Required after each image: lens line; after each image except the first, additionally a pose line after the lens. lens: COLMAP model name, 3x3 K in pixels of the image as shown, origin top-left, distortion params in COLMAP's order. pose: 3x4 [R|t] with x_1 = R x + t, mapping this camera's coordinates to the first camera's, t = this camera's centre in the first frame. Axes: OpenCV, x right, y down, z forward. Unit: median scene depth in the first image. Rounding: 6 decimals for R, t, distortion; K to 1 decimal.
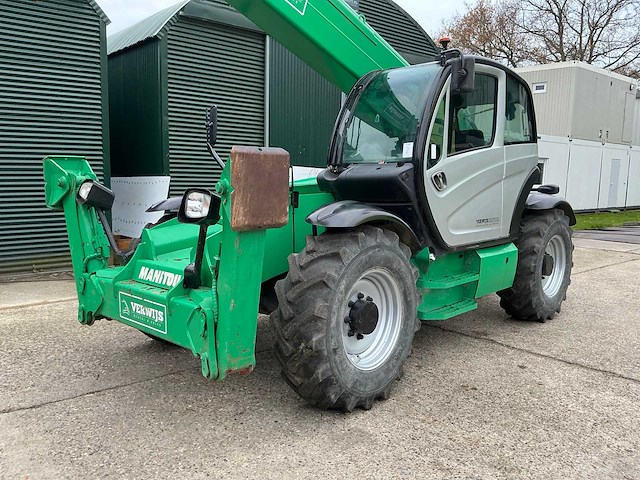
lens RADIAL K [[529.0, 0, 318.0], [0, 529.0, 241.3], [0, 0, 1]] dist [0.110240, -0.210714]
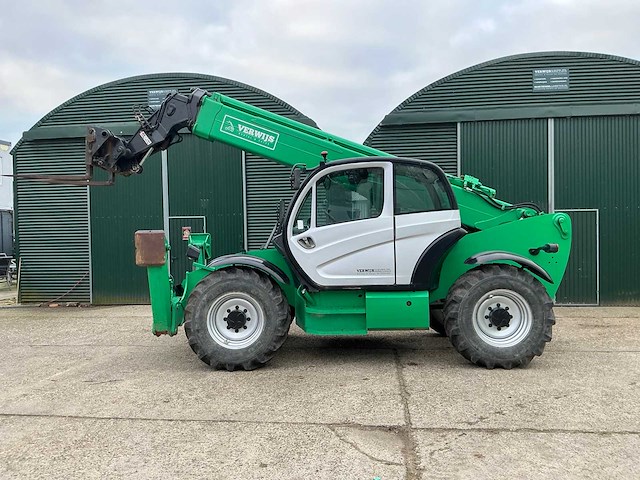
lens RADIAL K [[529.0, 0, 320.1], [0, 529.0, 236.4], [0, 0, 1]] dist [0.110240, -0.210714]
pose [[0.678853, -0.022860, -0.733918, 1.384180], [-0.068824, 0.993134, -0.094594, 0.013710], [0.731042, 0.114726, 0.672619, -0.023927]]
